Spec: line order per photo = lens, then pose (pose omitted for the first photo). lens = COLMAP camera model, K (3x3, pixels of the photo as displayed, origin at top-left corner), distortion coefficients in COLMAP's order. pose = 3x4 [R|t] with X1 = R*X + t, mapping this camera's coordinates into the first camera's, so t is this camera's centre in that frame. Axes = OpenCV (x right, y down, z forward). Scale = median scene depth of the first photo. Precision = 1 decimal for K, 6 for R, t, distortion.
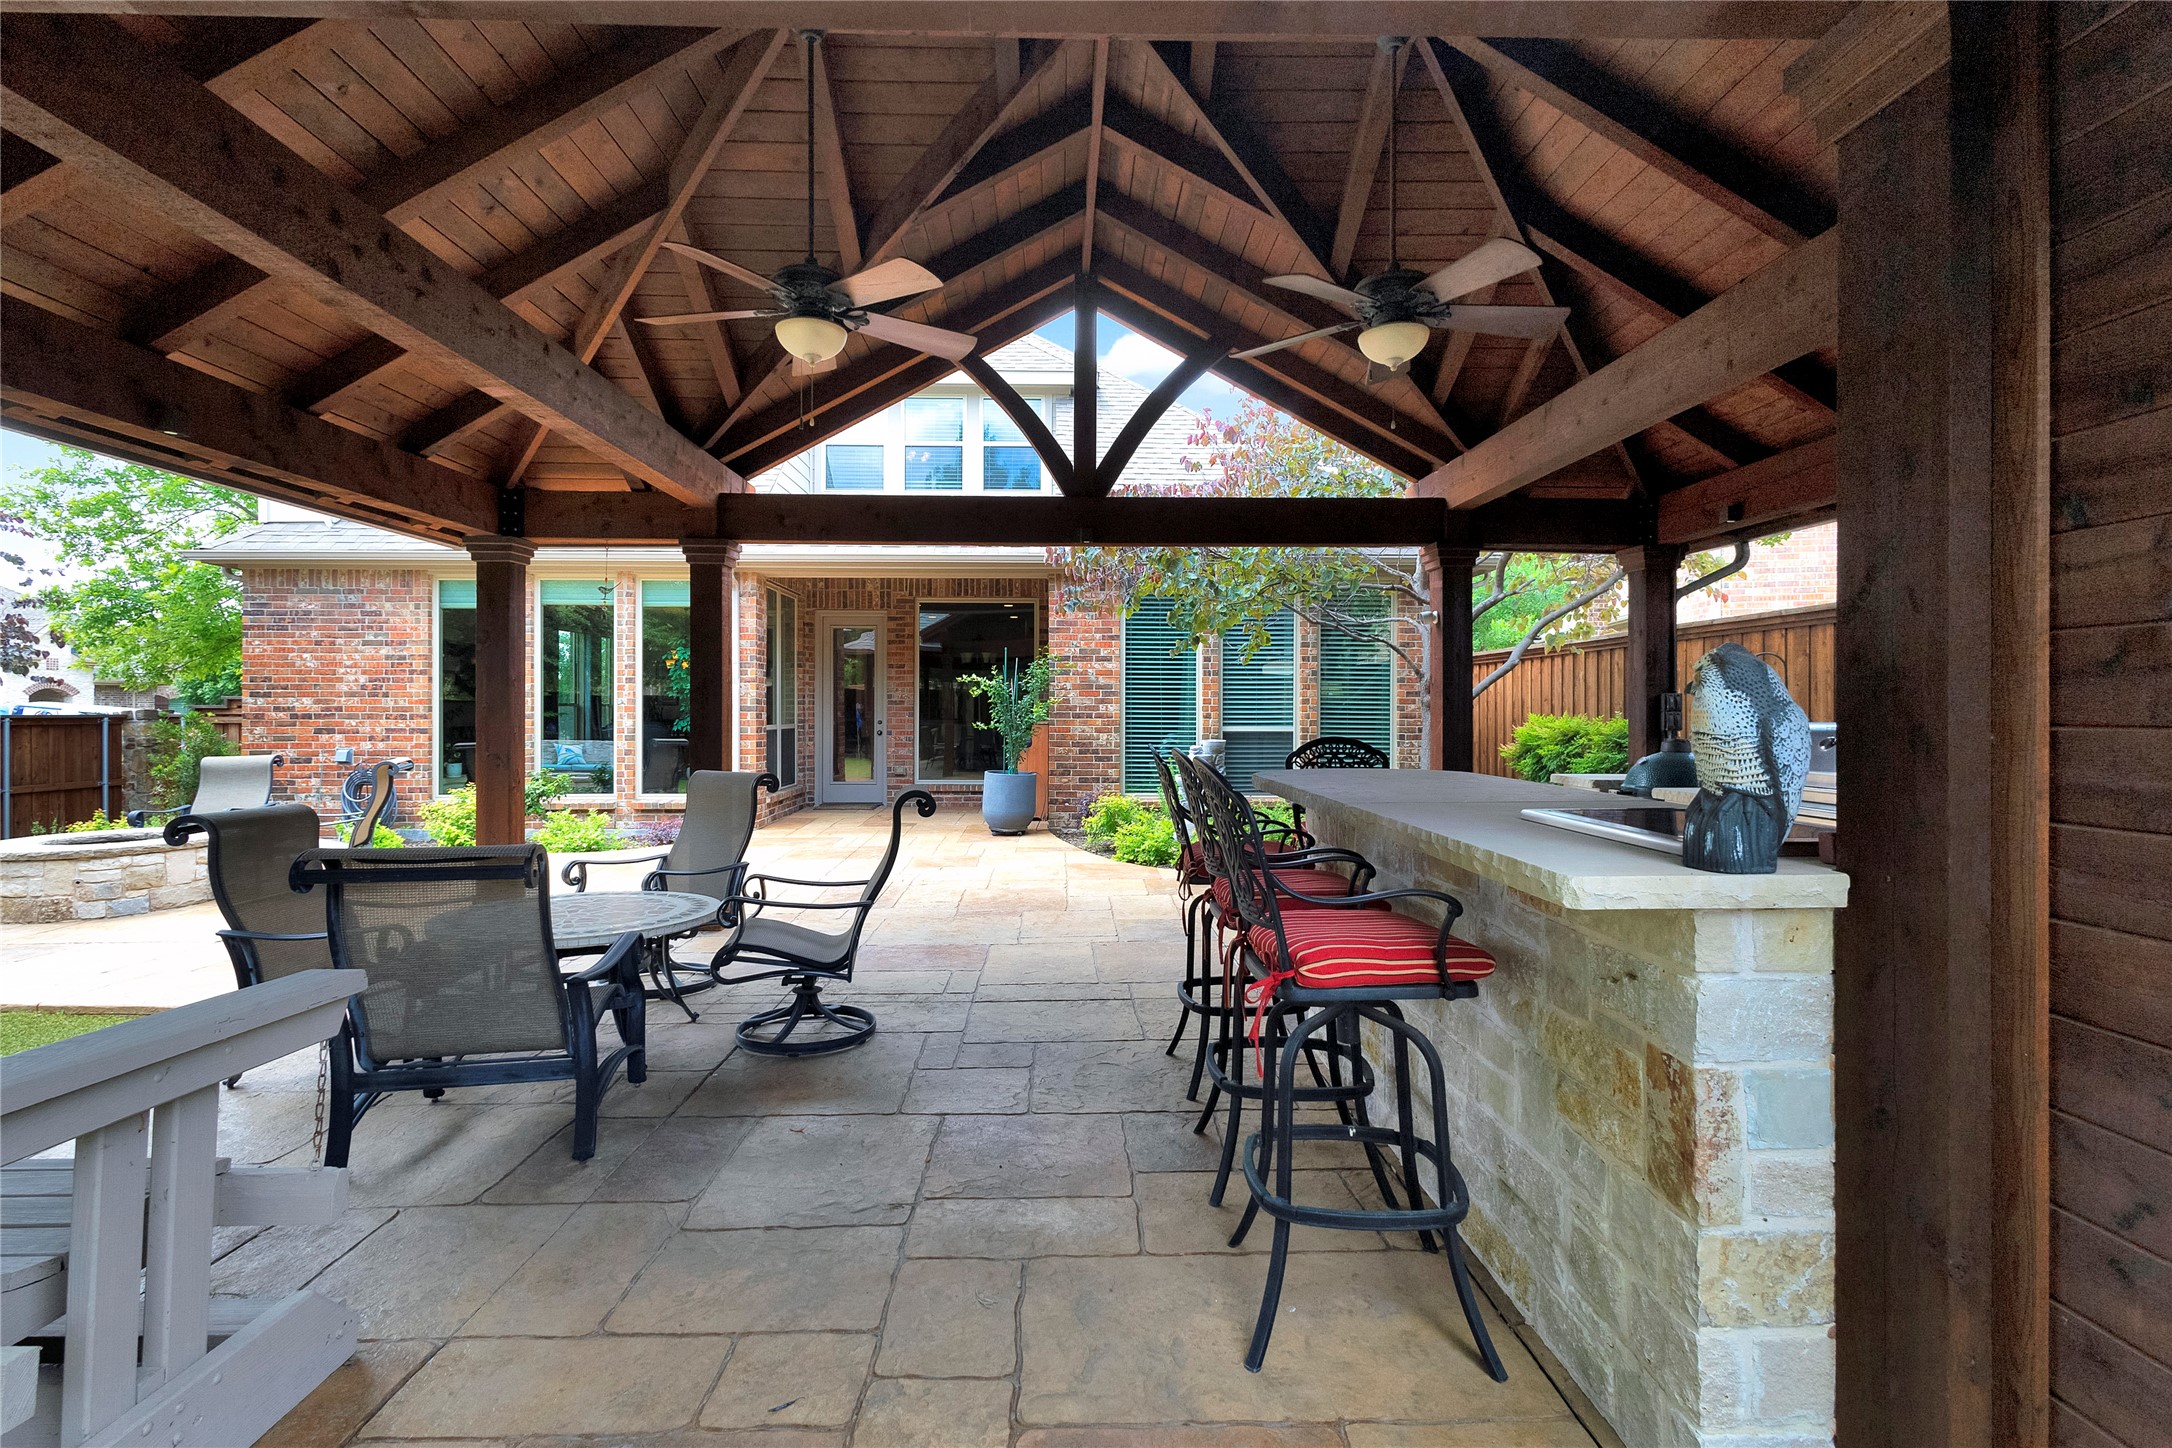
lens RADIAL K [[962.4, 0, 1086.8], [0, 962.4, 708.9], [0, 0, 1]] dist [0.000066, -0.000176]
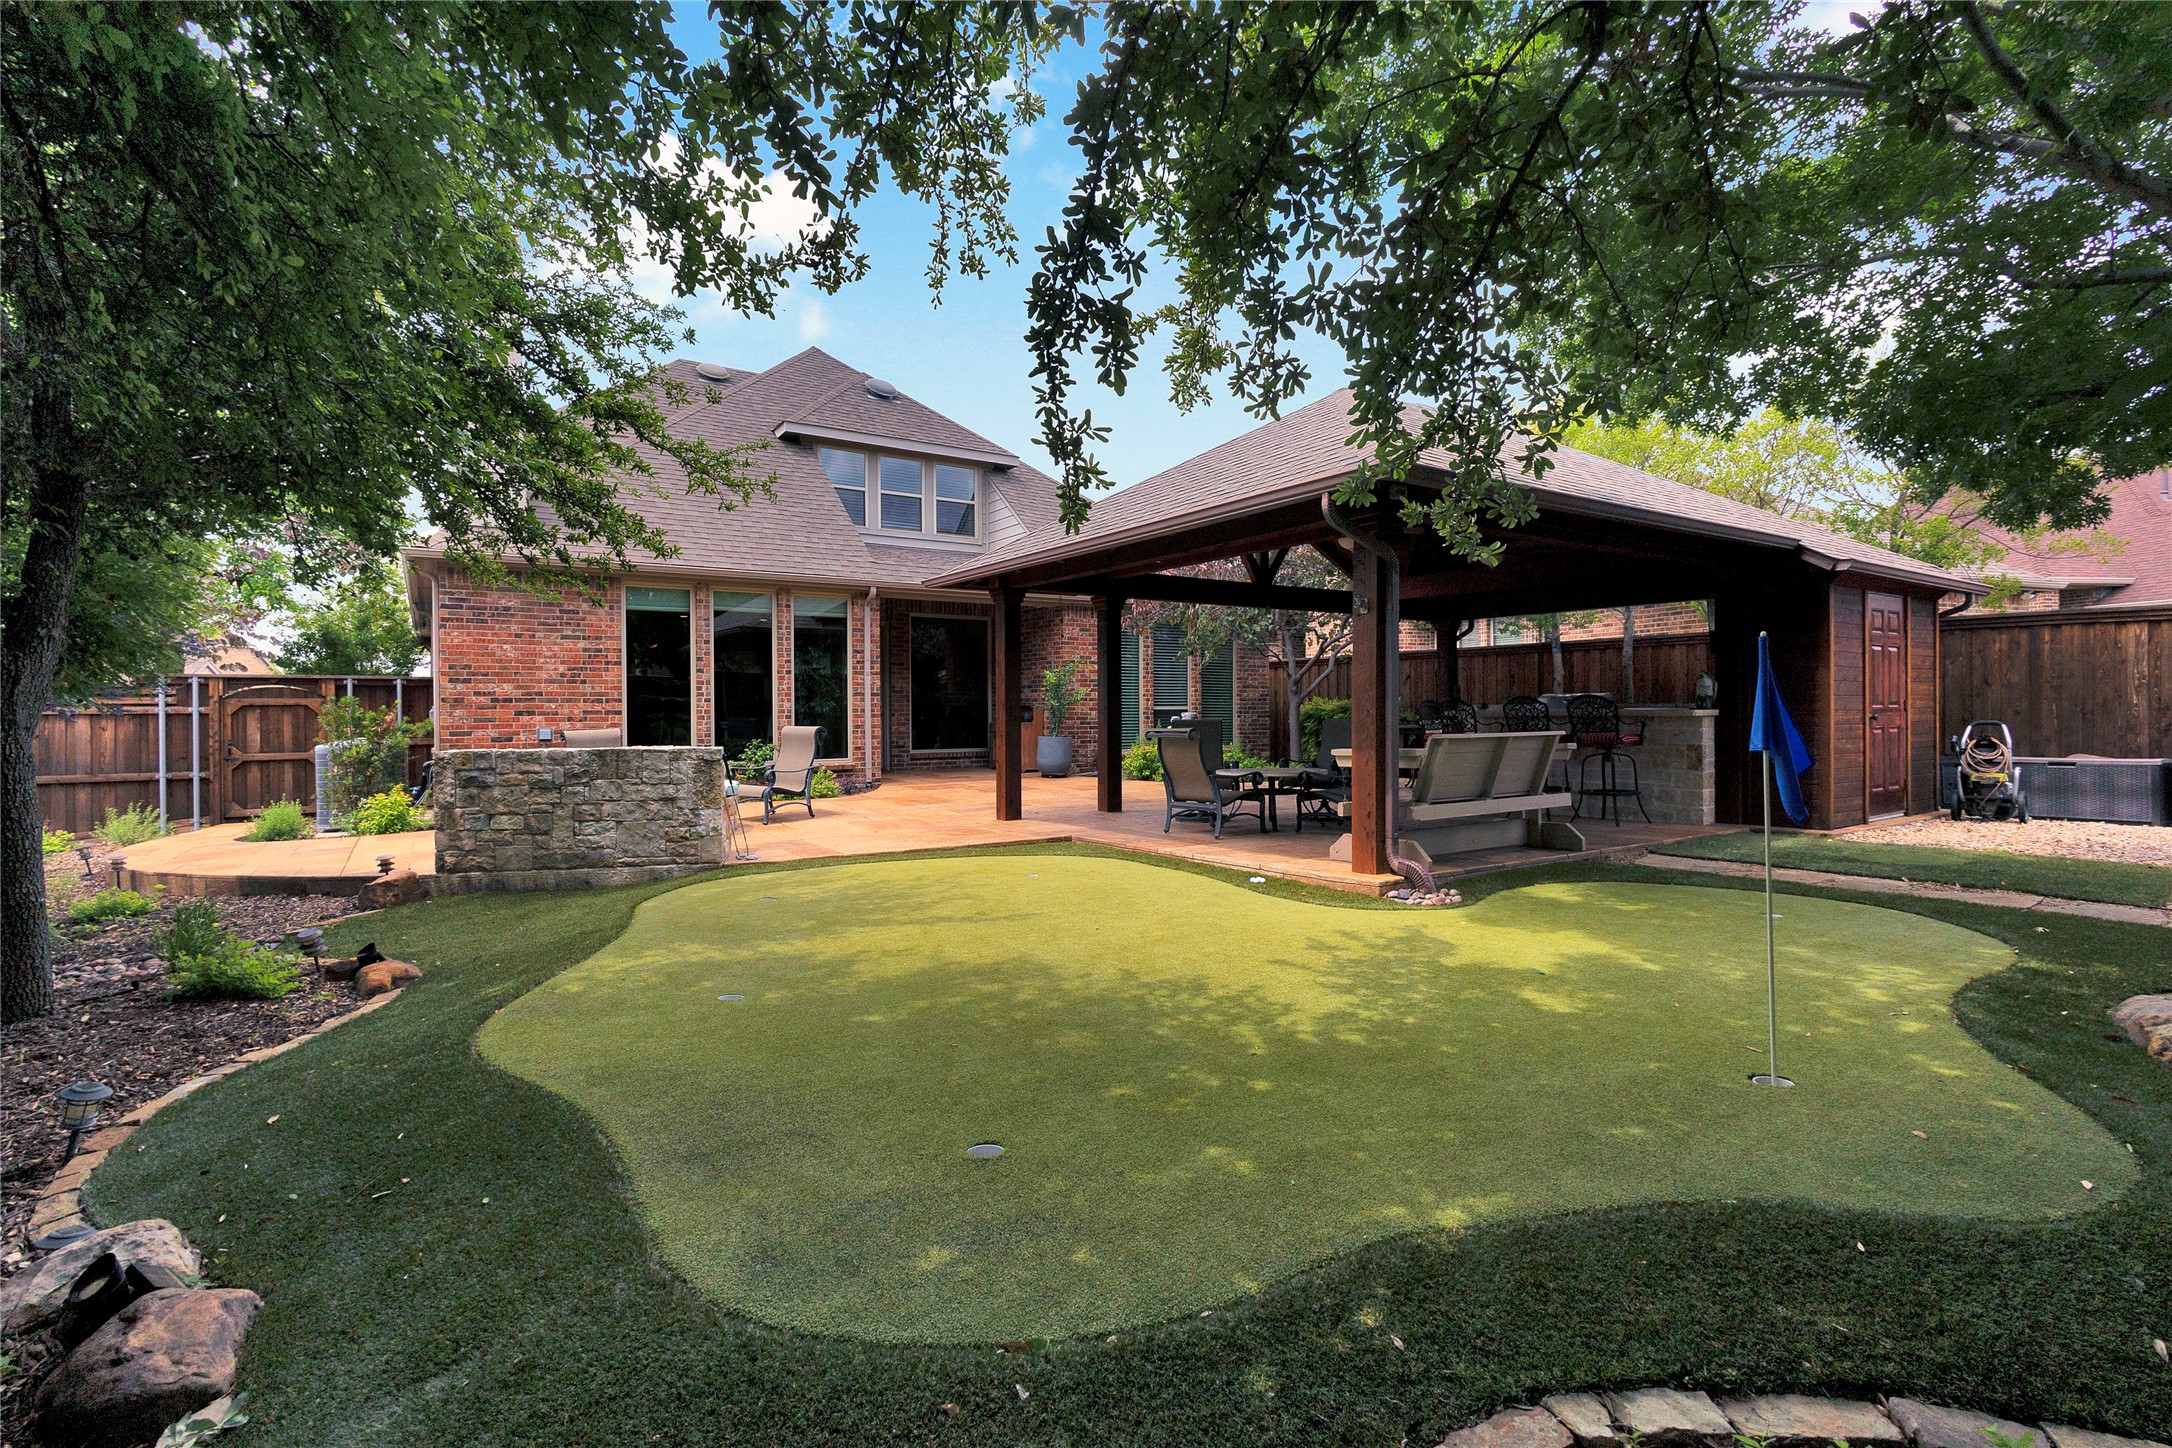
lens RADIAL K [[962.4, 0, 1086.8], [0, 962.4, 708.9], [0, 0, 1]] dist [0.000066, -0.000176]
pose [[0.873933, -0.006132, 0.486007, -0.800361], [0.004602, 0.999980, 0.004342, 0.016888], [-0.486024, -0.001558, 0.873944, -0.338226]]
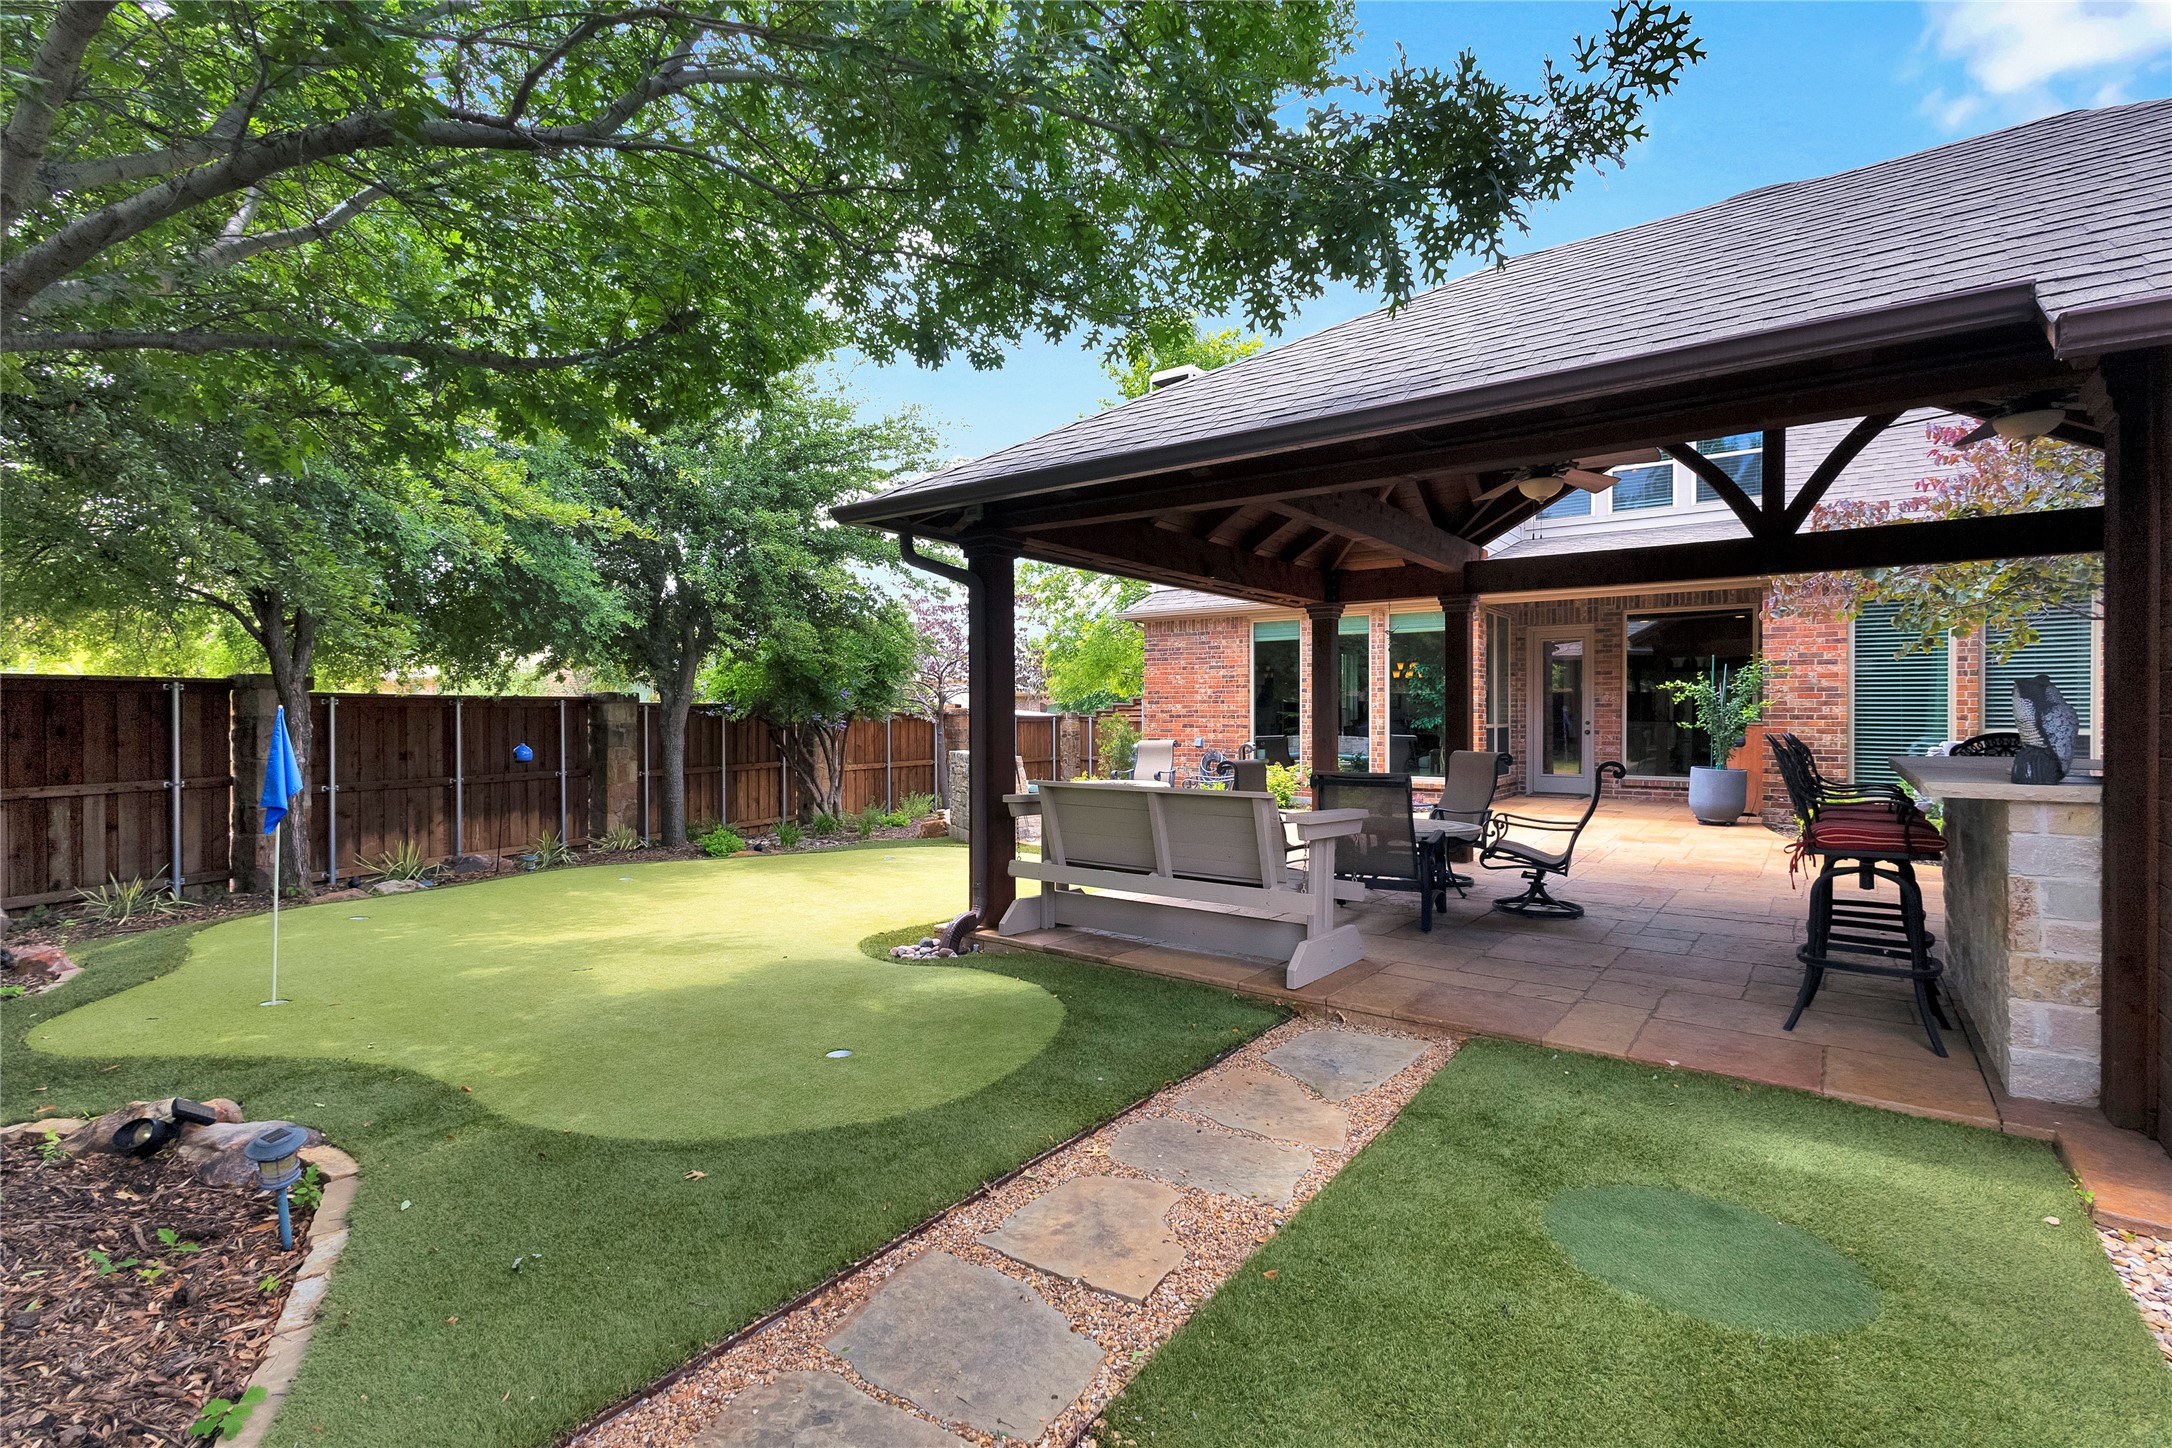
lens RADIAL K [[962.4, 0, 1086.8], [0, 962.4, 708.9], [0, 0, 1]] dist [0.000066, -0.000176]
pose [[0.769790, -0.002572, -0.638292, 0.064808], [0.000331, 0.999993, -0.003630, 0.001722], [0.638297, 0.002583, 0.769786, -0.296336]]
